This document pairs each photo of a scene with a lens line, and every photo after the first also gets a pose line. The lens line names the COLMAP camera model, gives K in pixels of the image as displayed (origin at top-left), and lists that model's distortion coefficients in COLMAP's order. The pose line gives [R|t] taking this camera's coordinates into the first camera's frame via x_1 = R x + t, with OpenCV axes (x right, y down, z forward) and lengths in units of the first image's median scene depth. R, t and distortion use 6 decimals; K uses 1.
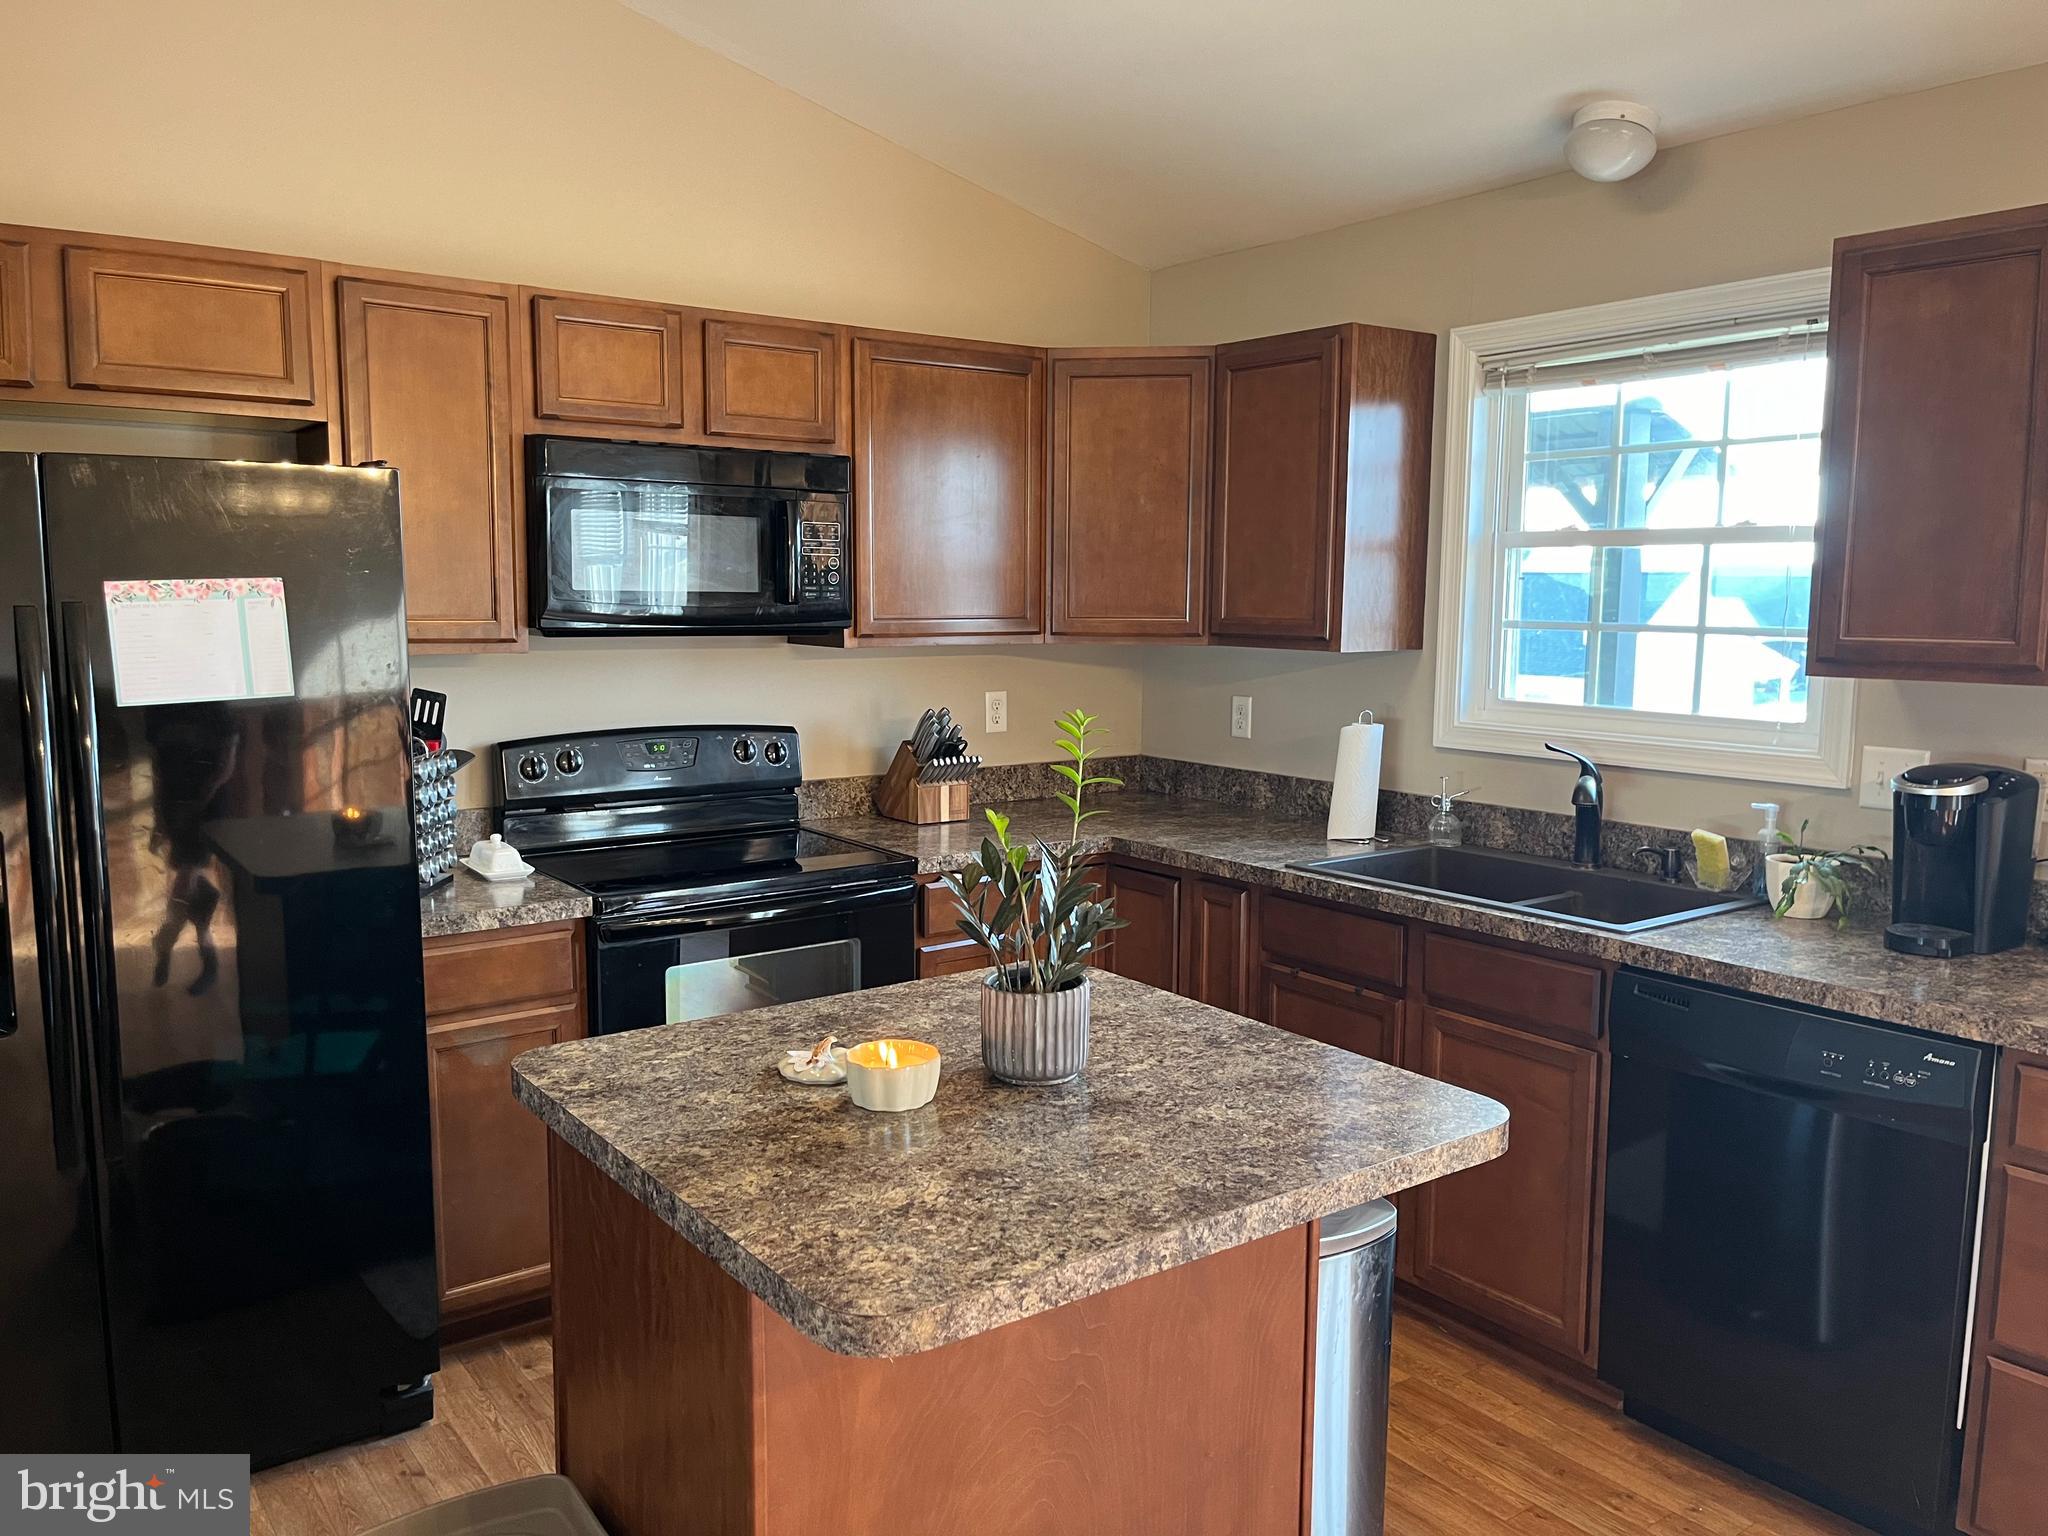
lens RADIAL K [[1558.8, 0, 1031.6], [0, 1558.8, 772.0], [0, 0, 1]] dist [0.092576, -0.130853]
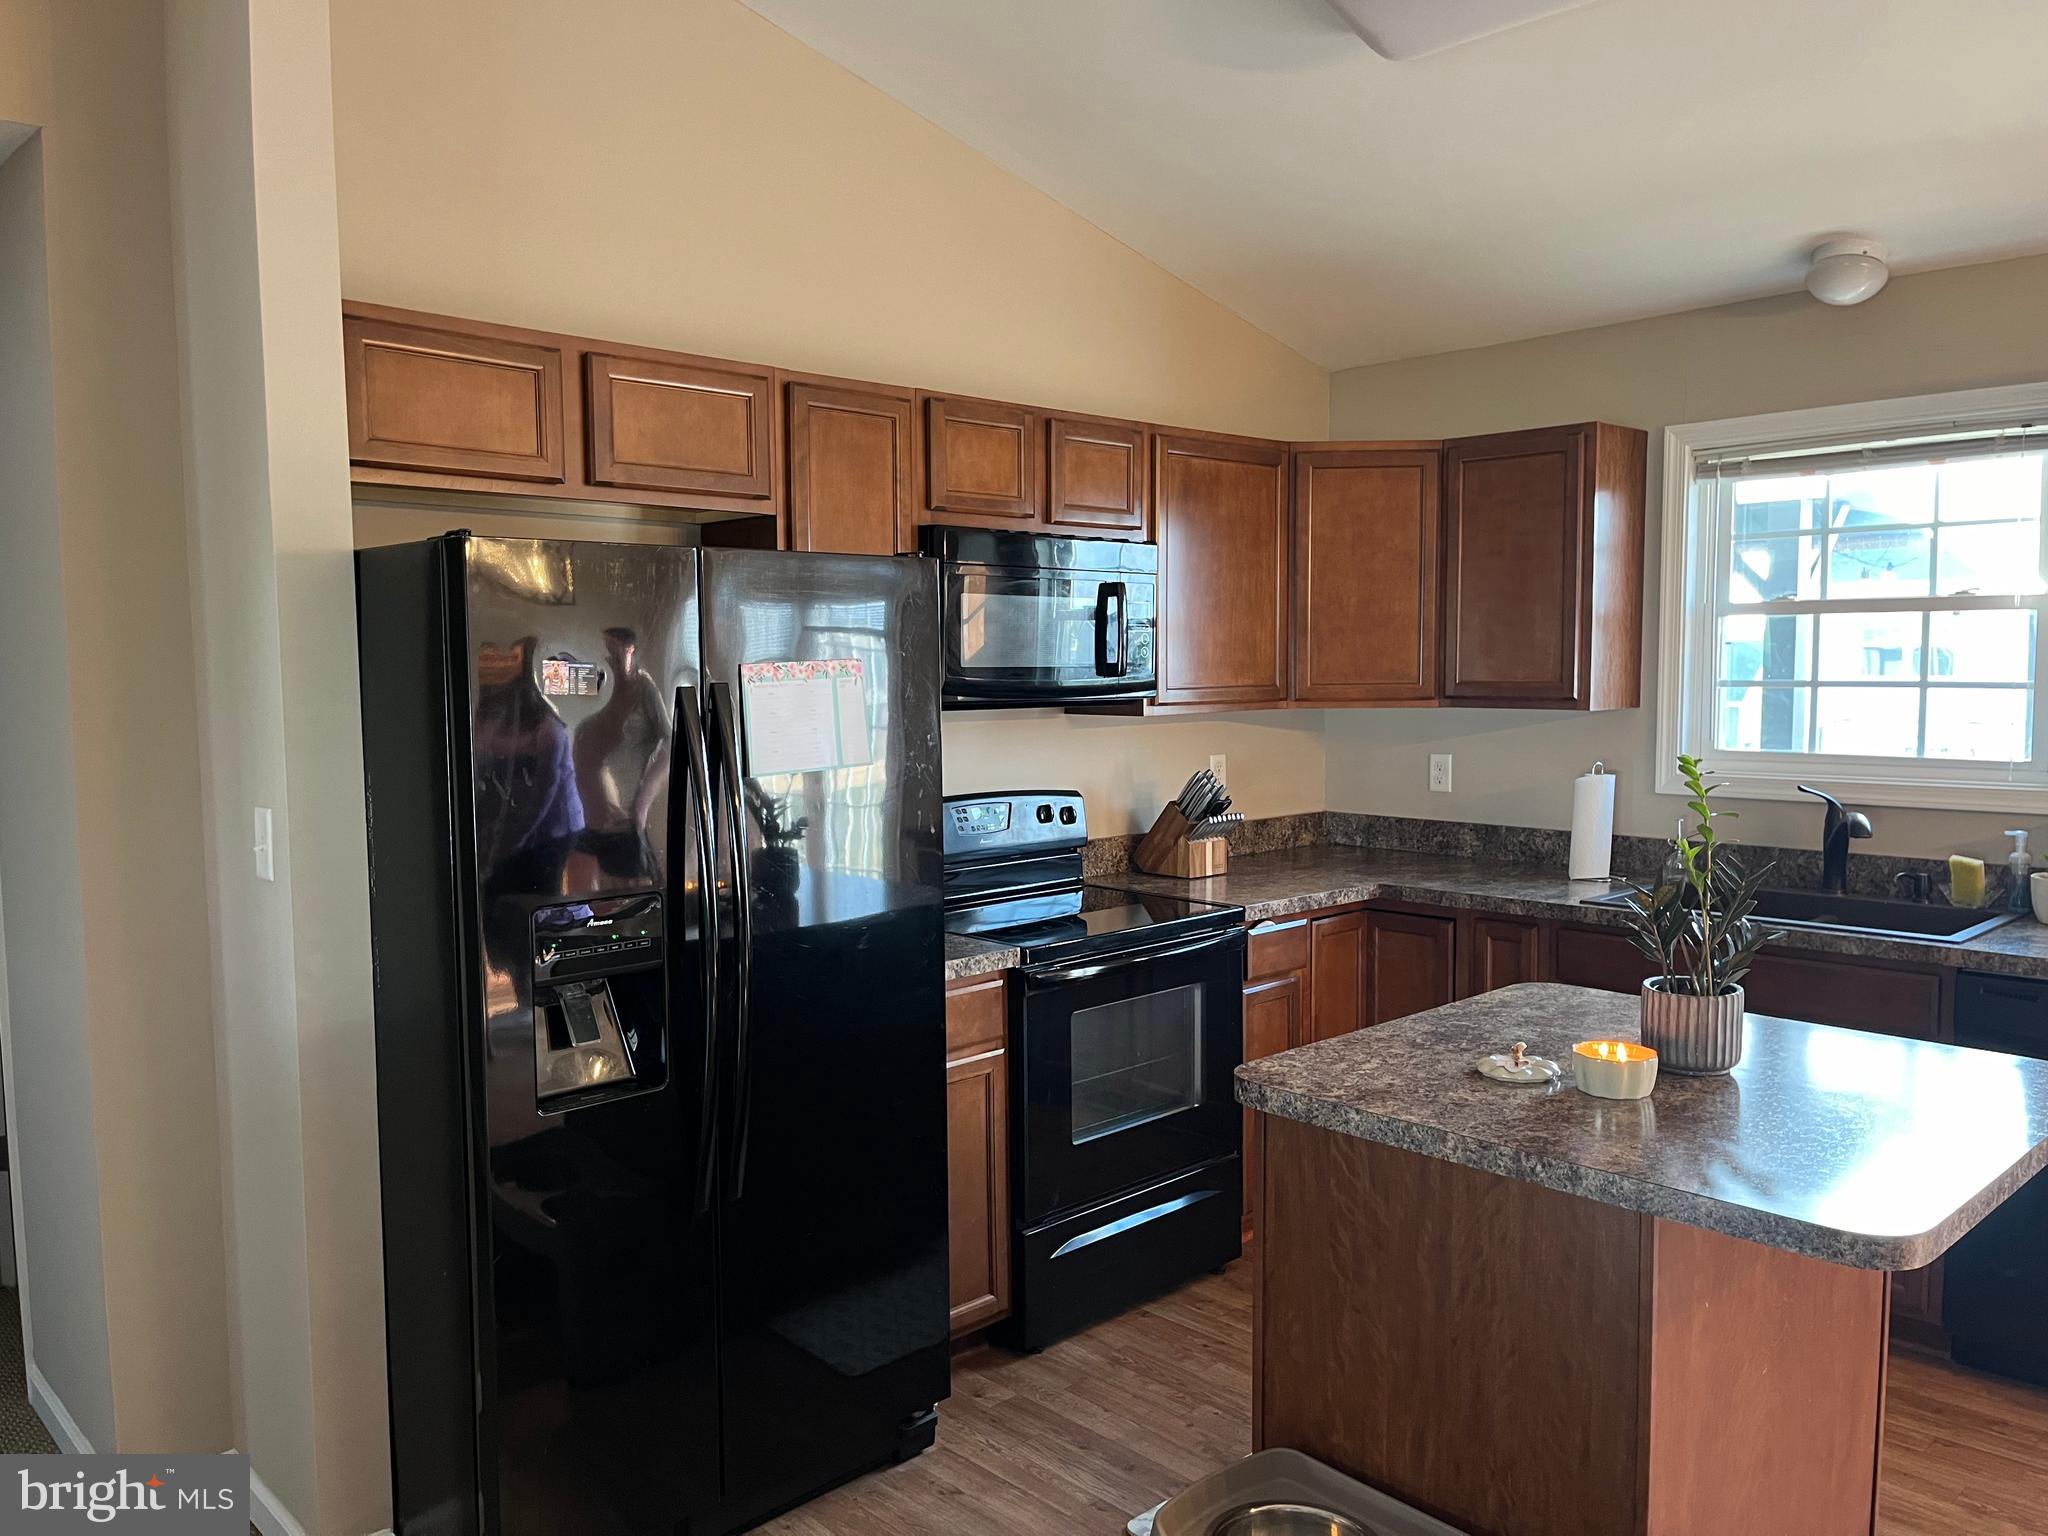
lens RADIAL K [[1558.8, 0, 1031.6], [0, 1558.8, 772.0], [0, 0, 1]] dist [0.092576, -0.130853]
pose [[0.991329, -0.024078, 0.129180, -0.374226], [0.030220, 0.998494, -0.045796, 0.007357], [-0.127883, 0.049303, 0.990563, -0.065377]]
